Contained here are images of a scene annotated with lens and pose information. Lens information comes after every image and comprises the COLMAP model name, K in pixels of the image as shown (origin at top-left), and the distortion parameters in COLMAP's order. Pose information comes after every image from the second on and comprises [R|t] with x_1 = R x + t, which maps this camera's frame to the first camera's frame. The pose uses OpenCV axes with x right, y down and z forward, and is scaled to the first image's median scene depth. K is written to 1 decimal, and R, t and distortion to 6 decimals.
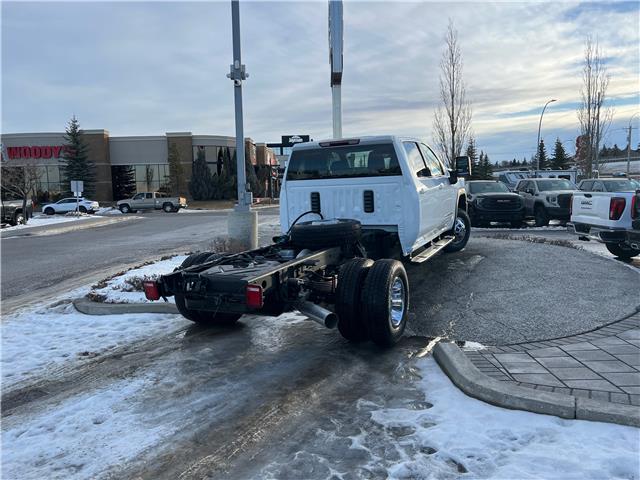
lens RADIAL K [[483.7, 0, 332.5], [0, 483.7, 239.5], [0, 0, 1]] dist [0.039317, -0.052111]
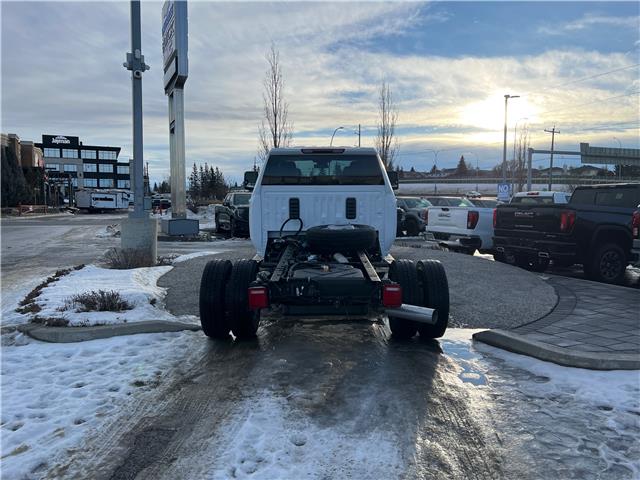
lens RADIAL K [[483.7, 0, 326.3], [0, 483.7, 237.2], [0, 0, 1]] dist [0.039317, -0.052111]
pose [[0.898223, -0.003678, 0.439525, -0.290184], [0.017543, 0.999468, -0.027488, 0.007670], [-0.439190, 0.032401, 0.897810, 0.057529]]
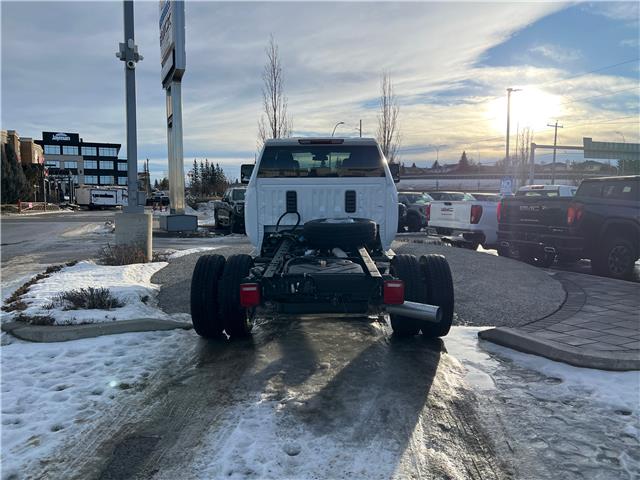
lens RADIAL K [[483.7, 0, 324.9], [0, 483.7, 238.2], [0, 0, 1]] dist [0.039317, -0.052111]
pose [[0.900699, -0.010518, 0.434316, -0.275183], [0.020530, 0.999621, -0.018367, 0.010074], [-0.433958, 0.025460, 0.900574, 0.079859]]
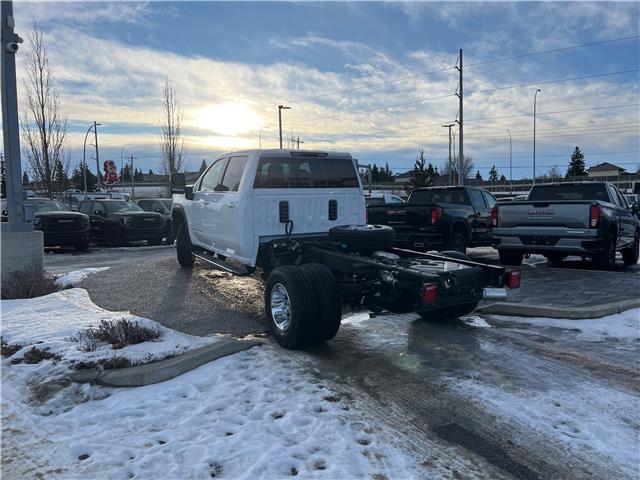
lens RADIAL K [[483.7, 0, 320.6], [0, 483.7, 252.4], [0, 0, 1]] dist [0.039317, -0.052111]
pose [[0.553002, -0.068858, 0.830330, -0.566962], [0.086932, 0.995908, 0.024692, -0.008999], [-0.828633, 0.058528, 0.556725, 0.284578]]
